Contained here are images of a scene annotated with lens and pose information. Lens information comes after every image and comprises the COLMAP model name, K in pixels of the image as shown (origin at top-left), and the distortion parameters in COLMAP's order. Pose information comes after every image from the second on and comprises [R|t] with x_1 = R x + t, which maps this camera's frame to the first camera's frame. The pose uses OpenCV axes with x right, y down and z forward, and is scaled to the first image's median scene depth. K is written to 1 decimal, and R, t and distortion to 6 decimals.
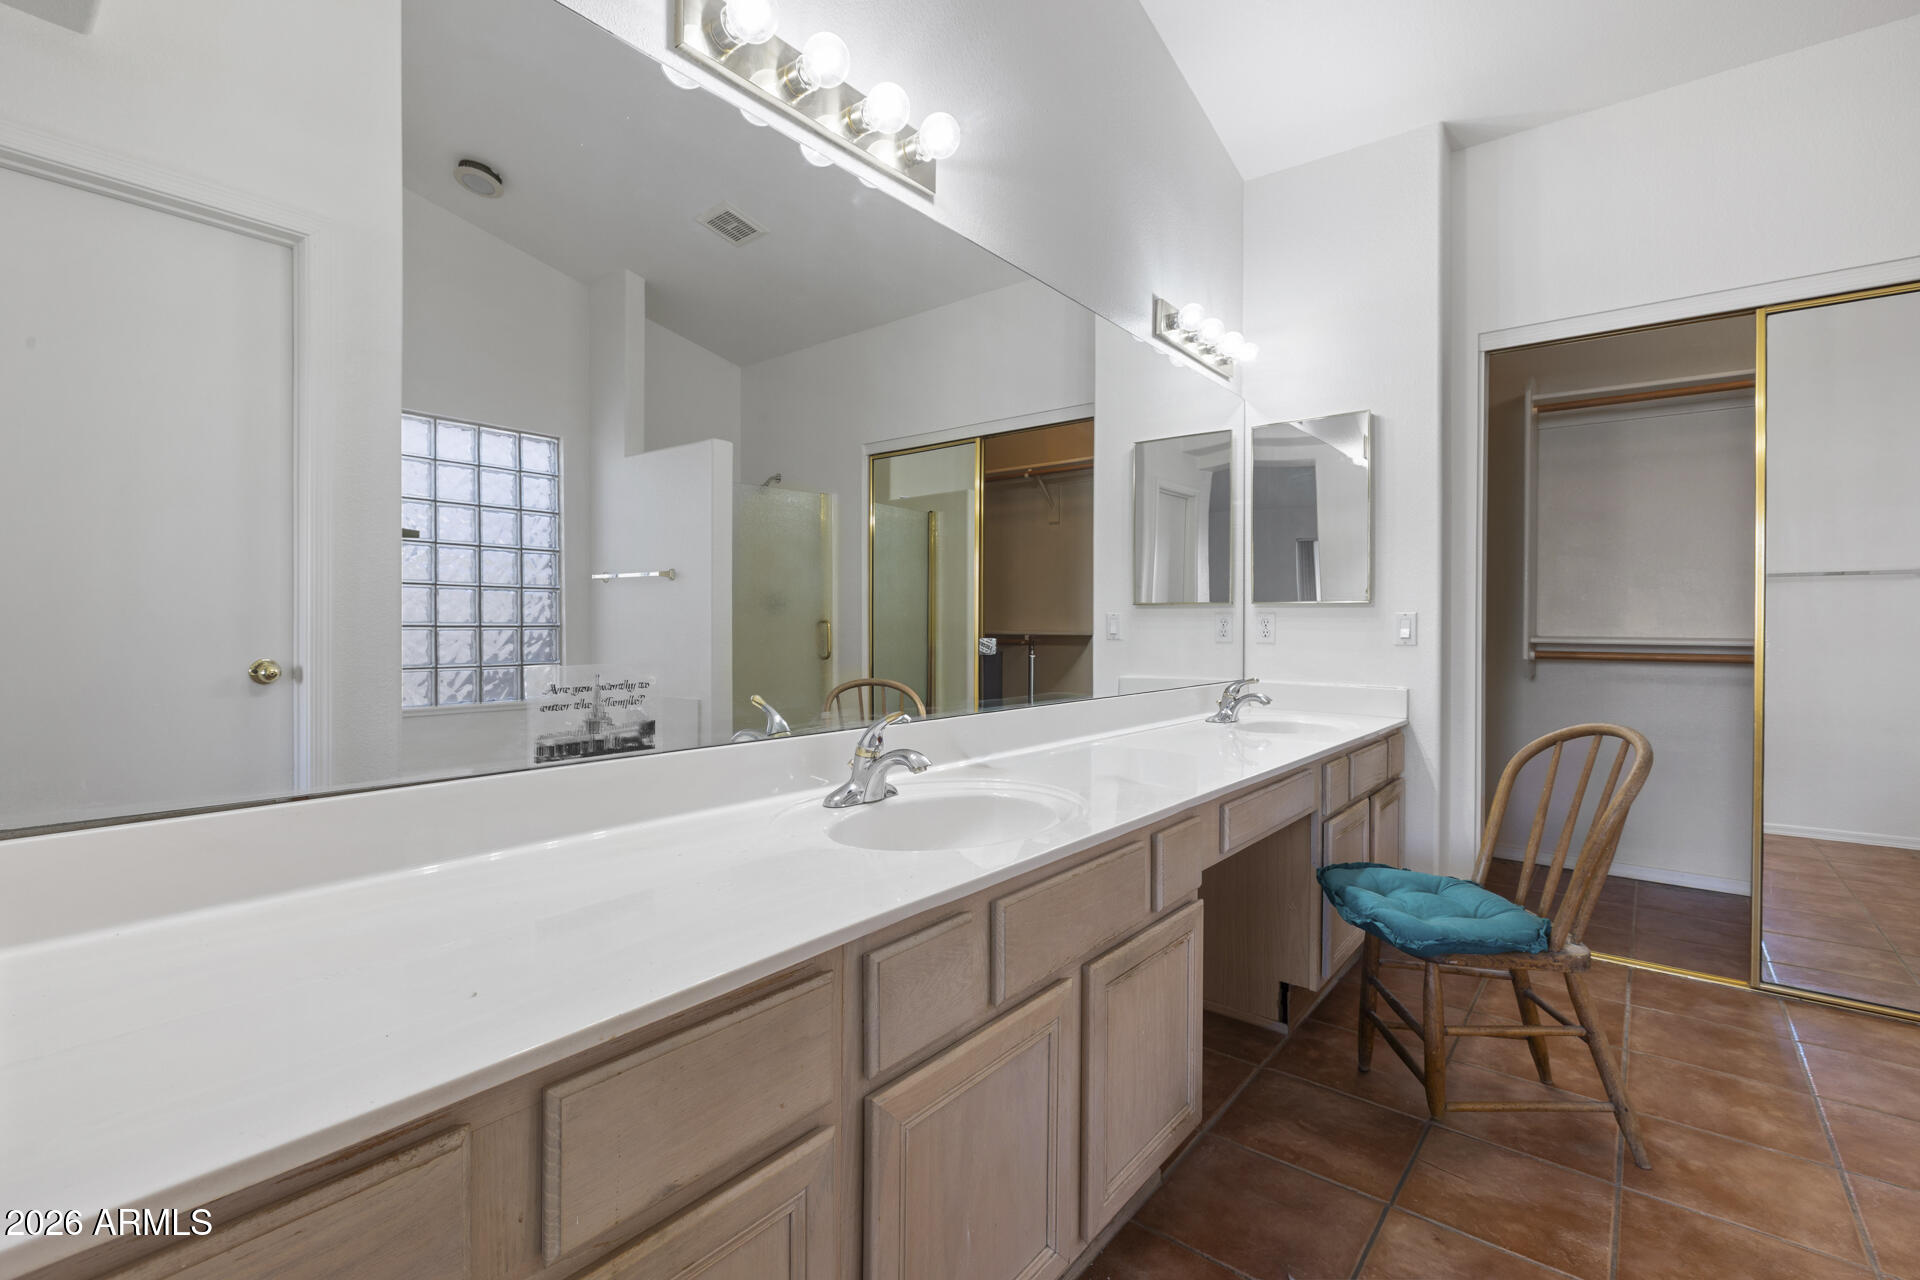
lens RADIAL K [[867.7, 0, 957.5], [0, 867.7, 627.4], [0, 0, 1]] dist [-0.001519, 0.000009]
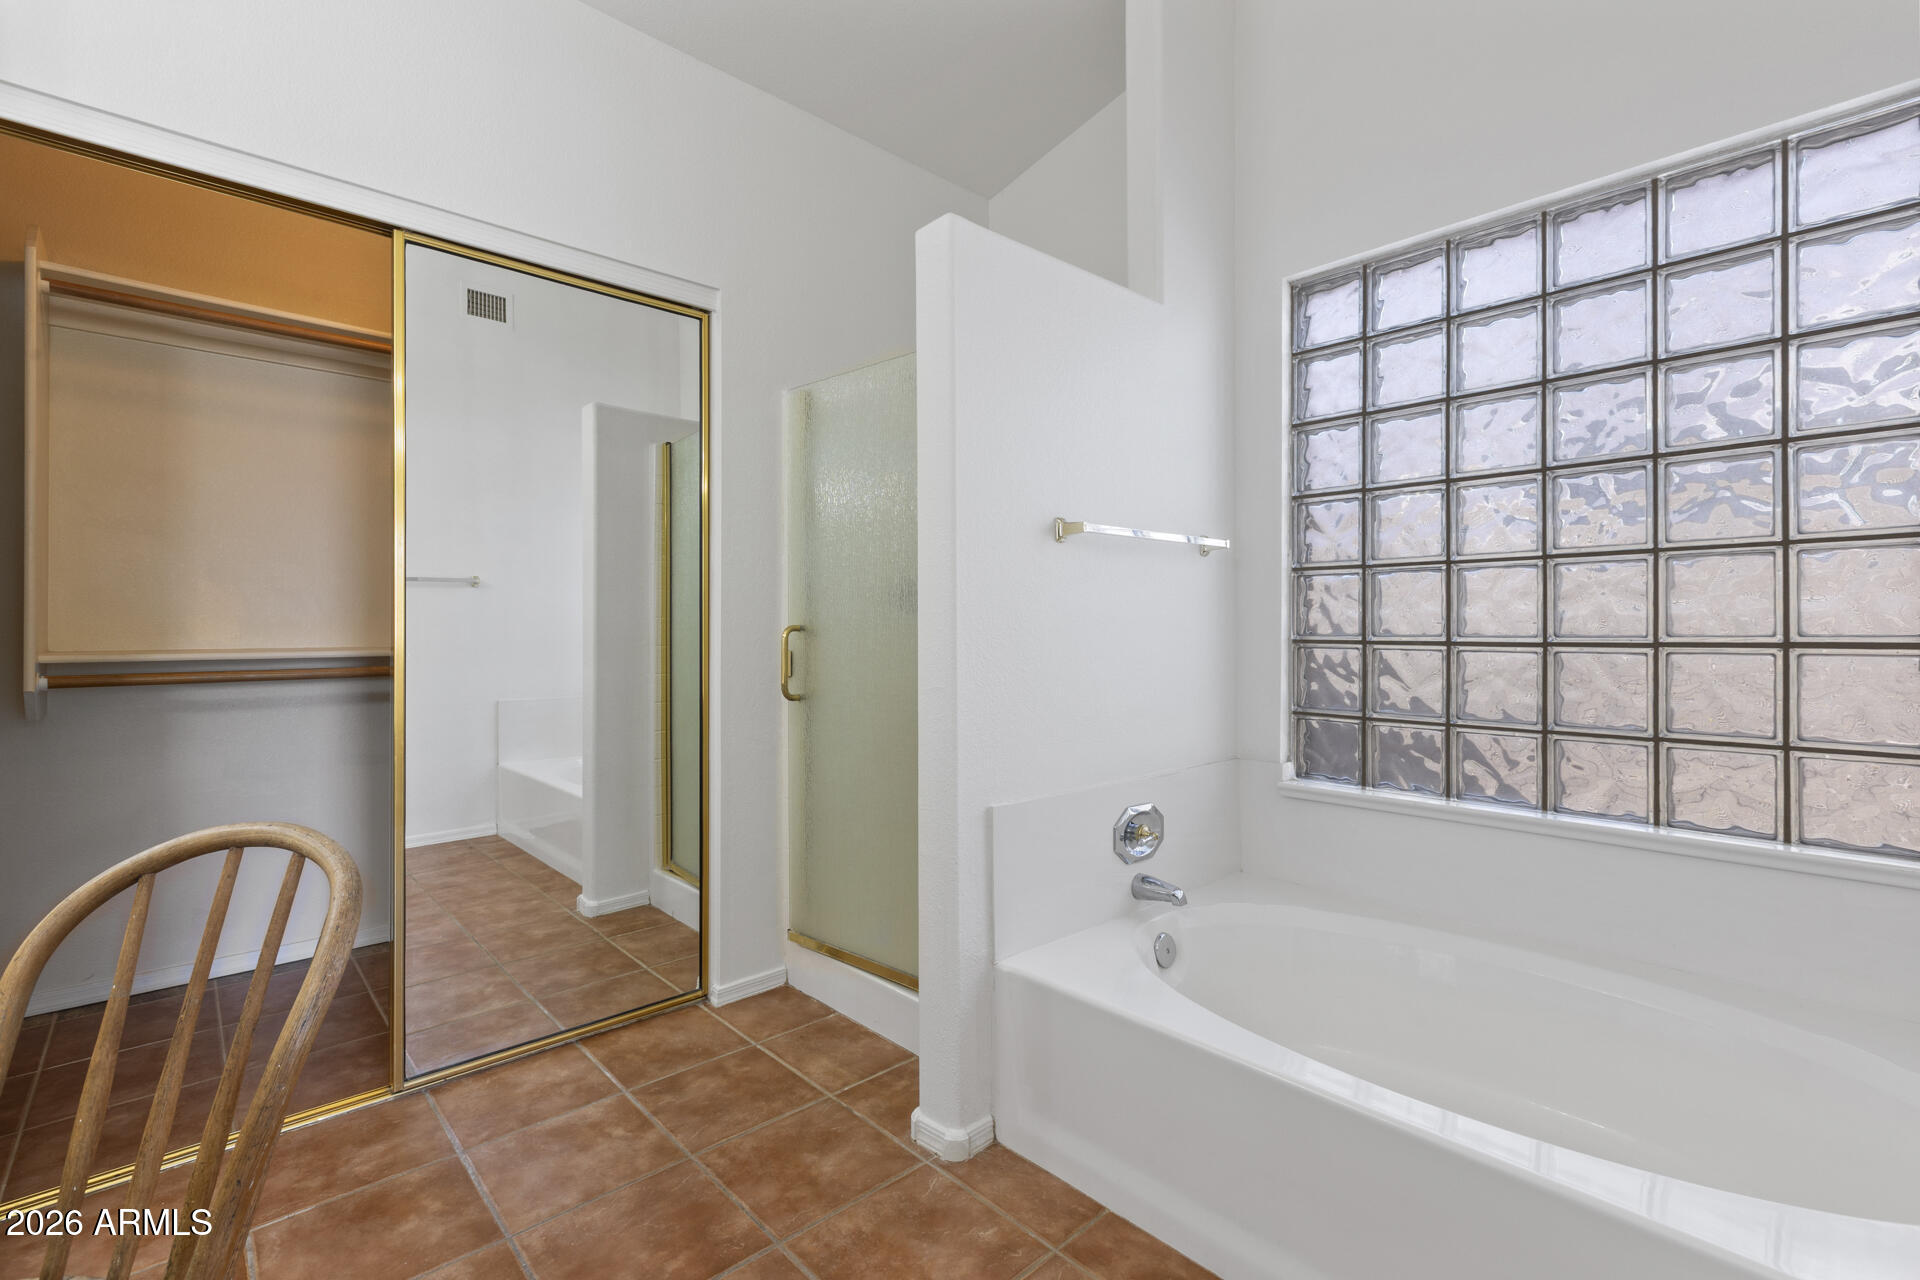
lens RADIAL K [[867.7, 0, 957.5], [0, 867.7, 627.4], [0, 0, 1]] dist [-0.001519, 0.000009]
pose [[0.160374, -0.002160, 0.987054, 0.227553], [0.012331, 0.999924, 0.000184, 0.000115], [-0.986979, 0.012142, 0.160388, 0.371044]]
